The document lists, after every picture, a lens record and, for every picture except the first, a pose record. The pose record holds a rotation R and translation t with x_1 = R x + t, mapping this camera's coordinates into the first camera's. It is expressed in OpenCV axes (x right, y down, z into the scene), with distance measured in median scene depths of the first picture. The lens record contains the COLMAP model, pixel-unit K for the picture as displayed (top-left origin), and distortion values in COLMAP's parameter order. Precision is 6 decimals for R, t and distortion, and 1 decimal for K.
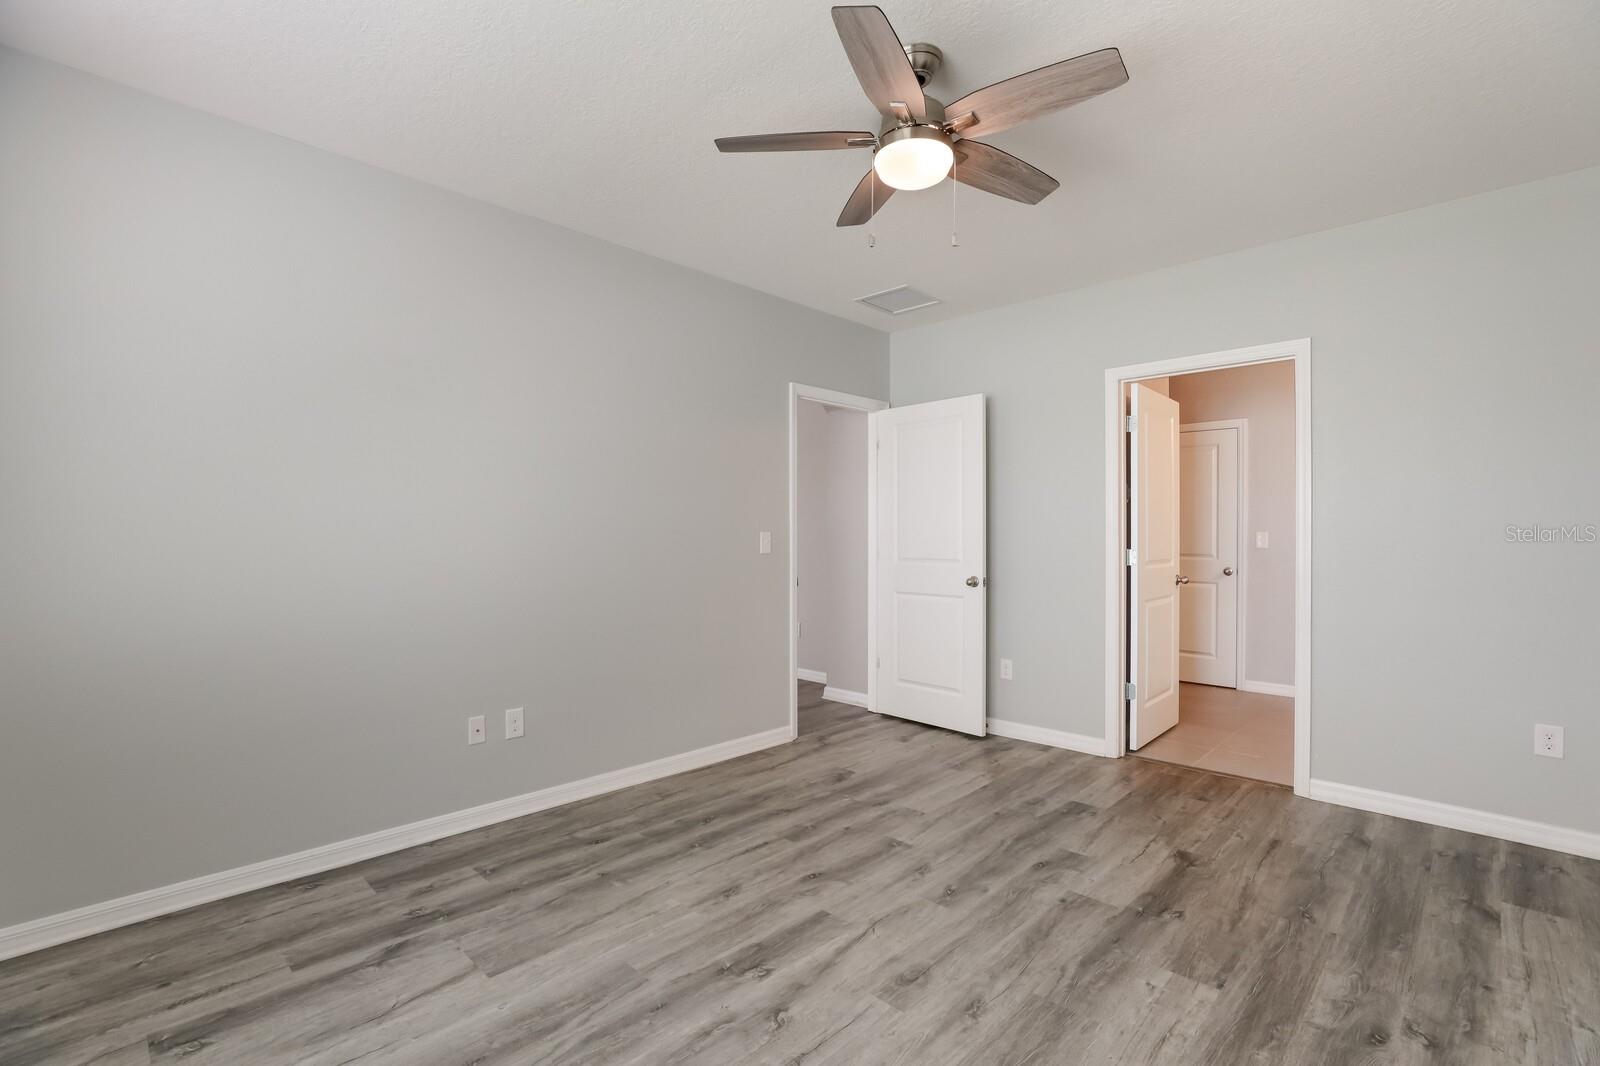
lens RADIAL K [[733.7, 0, 791.6], [0, 733.7, 537.3], [0, 0, 1]] dist [-0.043289, 0.017581]
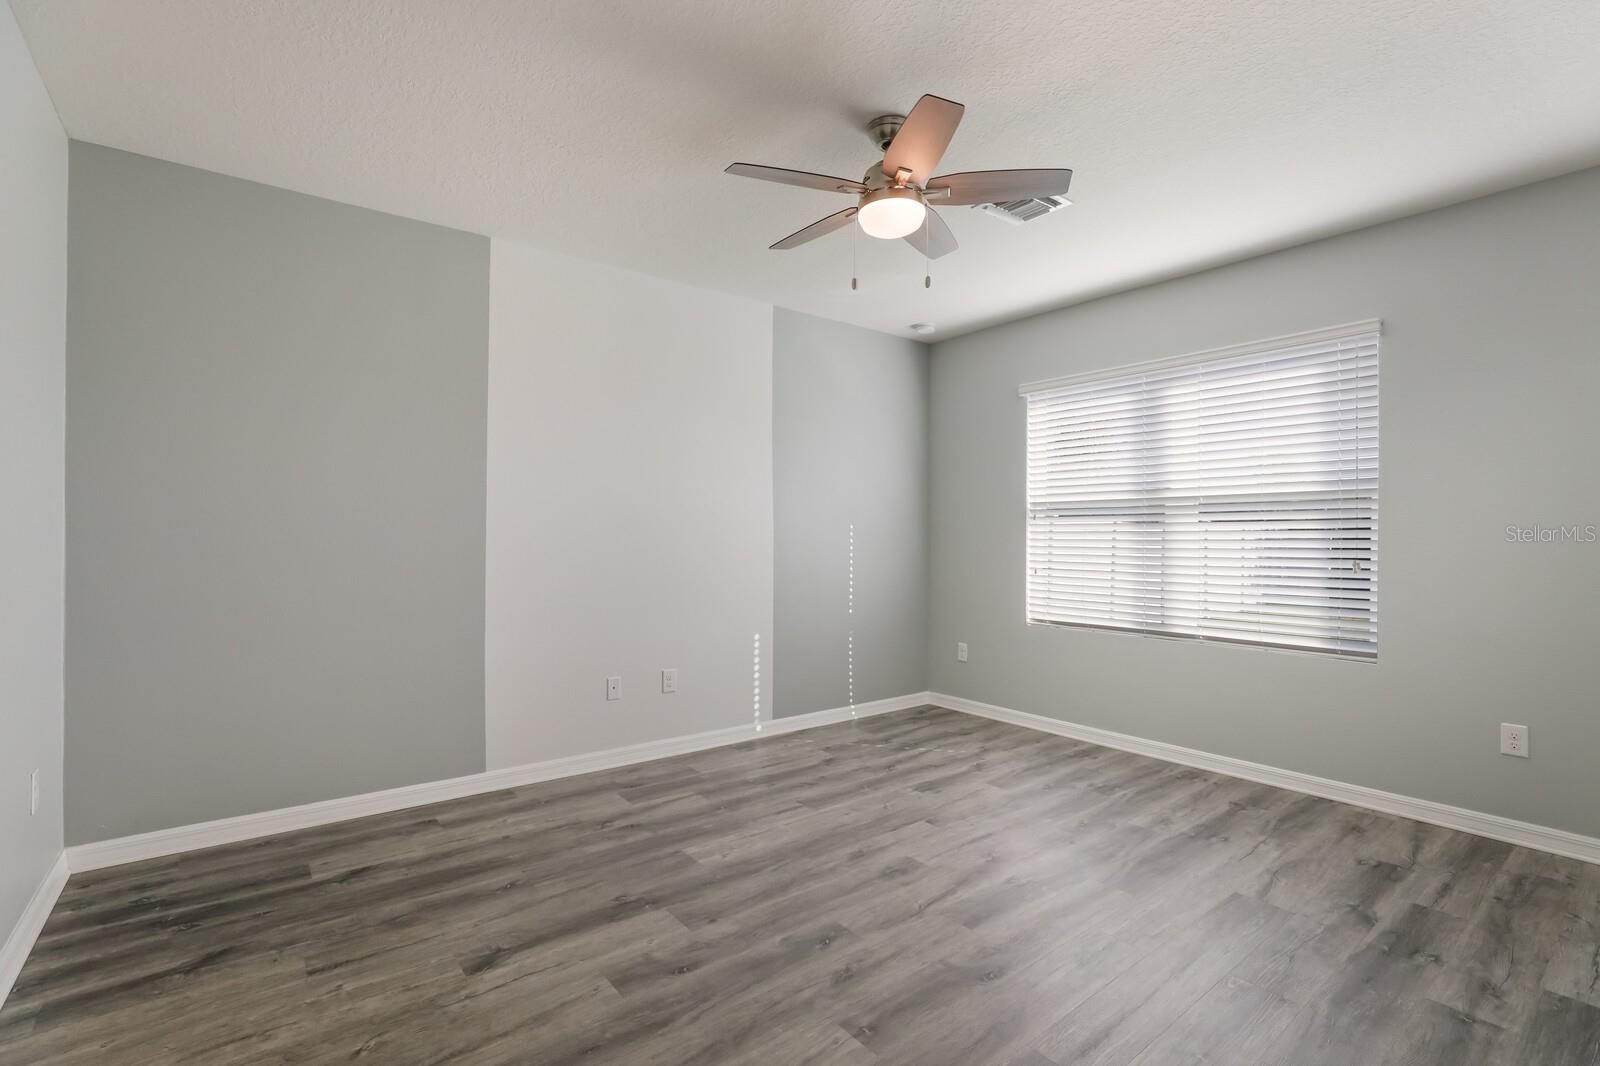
lens RADIAL K [[733.7, 0, 791.6], [0, 733.7, 537.3], [0, 0, 1]] dist [-0.043289, 0.017581]
pose [[-0.991692, -0.006626, 0.128467, 0.159409], [-0.006361, 0.999977, 0.002472, -0.001690], [-0.128481, 0.001634, -0.991711, 1.987016]]
